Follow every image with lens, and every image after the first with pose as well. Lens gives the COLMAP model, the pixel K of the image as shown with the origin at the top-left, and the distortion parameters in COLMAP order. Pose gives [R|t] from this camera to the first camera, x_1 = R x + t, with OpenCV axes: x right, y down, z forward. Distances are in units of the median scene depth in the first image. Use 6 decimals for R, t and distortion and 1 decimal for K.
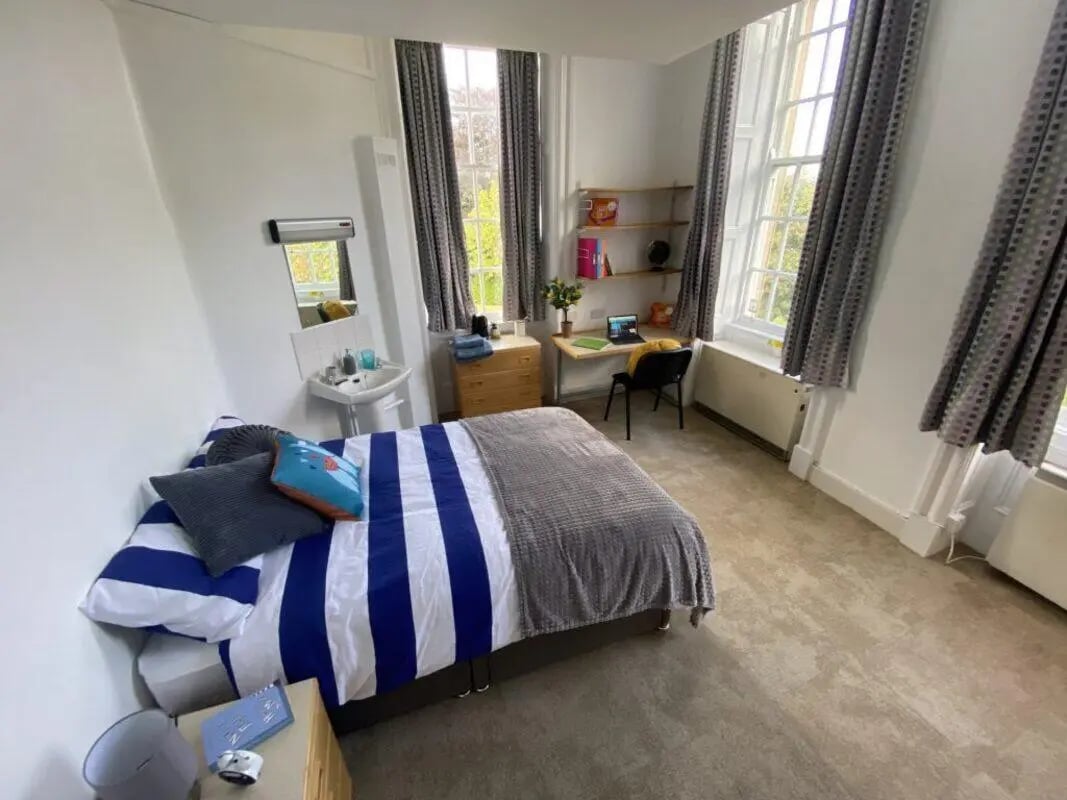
lens RADIAL K [[431.2, 0, 532.8], [0, 431.2, 402.3], [0, 0, 1]] dist [0.022679, -0.023755]
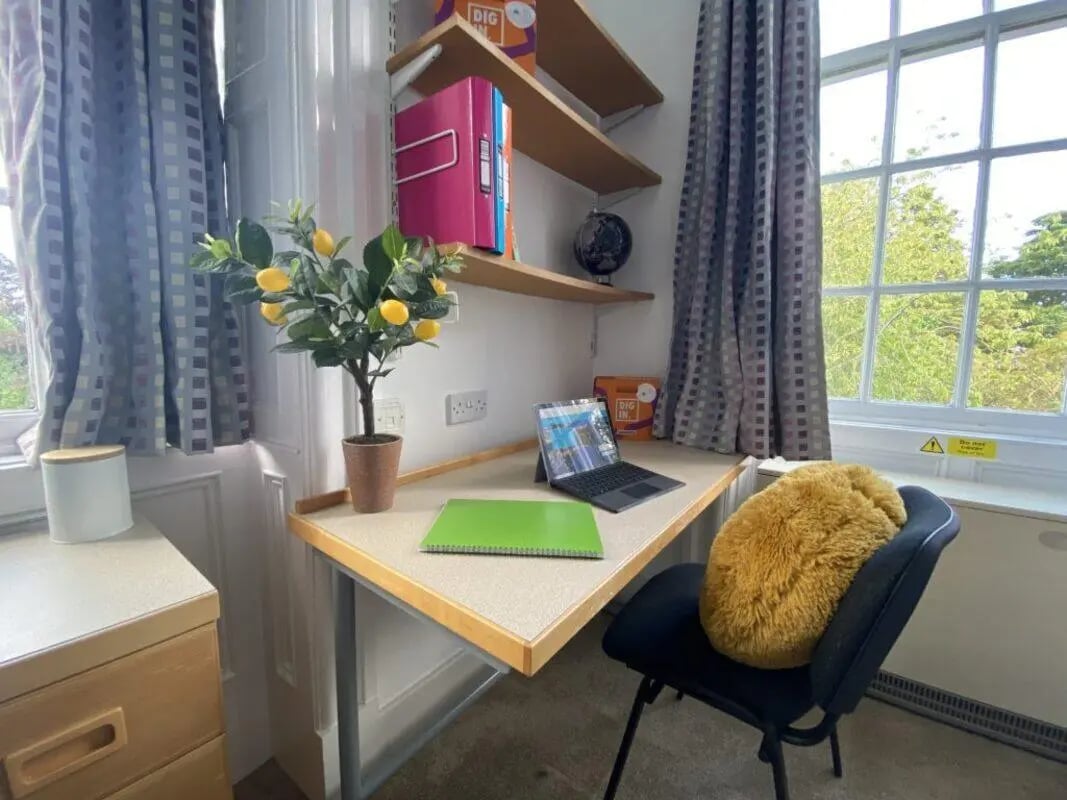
lens RADIAL K [[431.2, 0, 532.8], [0, 431.2, 402.3], [0, 0, 1]] dist [0.022679, -0.023755]
pose [[0.852200, -0.029234, 0.522399, 0.035240], [0.184665, 0.950989, -0.248029, -0.135193], [-0.489545, 0.307839, 0.815832, 0.785385]]
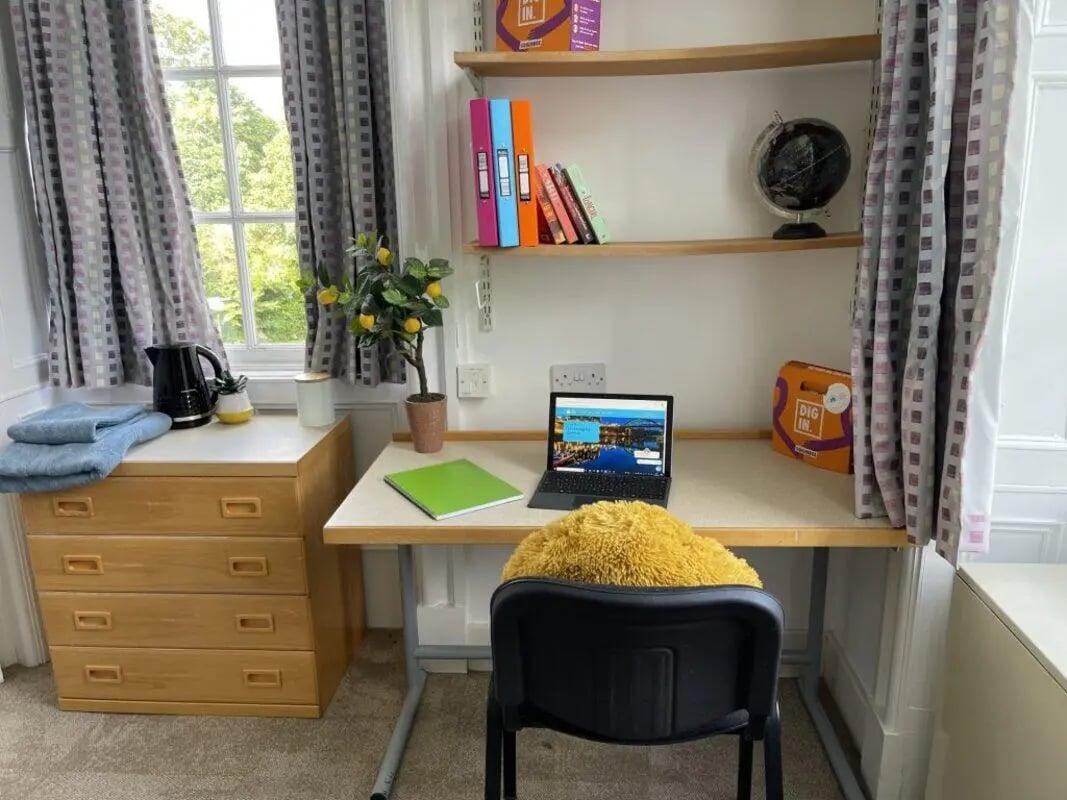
lens RADIAL K [[795.4, 0, 530.8], [0, 795.4, 417.4], [0, 0, 1]] dist [0.060376, -0.081306]
pose [[0.906440, 0.116555, -0.405933, 0.362403], [-0.171673, 0.979860, -0.101998, -0.132703], [0.385869, 0.162143, 0.908193, 0.558249]]
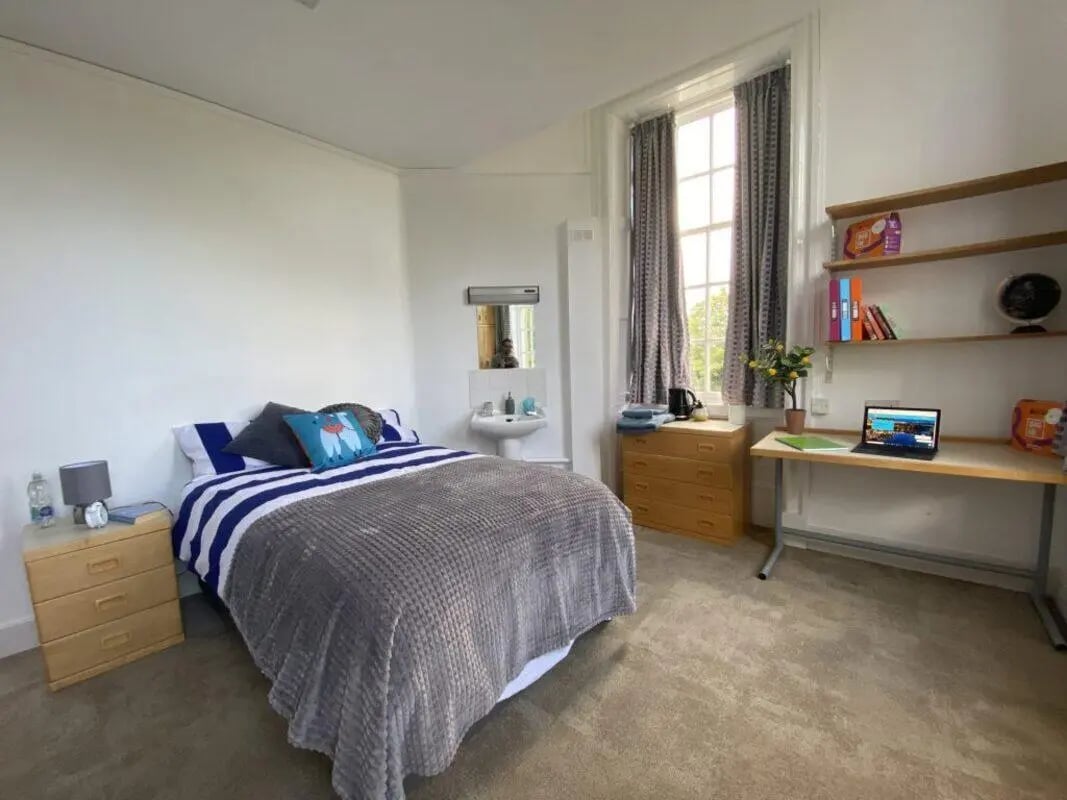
lens RADIAL K [[431.2, 0, 532.8], [0, 431.2, 402.3], [0, 0, 1]] dist [0.022679, -0.023755]
pose [[0.490001, 0.086043, -0.867465, 0.452482], [-0.330300, 0.939242, -0.093413, -0.007859], [0.806723, 0.332296, 0.488649, 0.372186]]
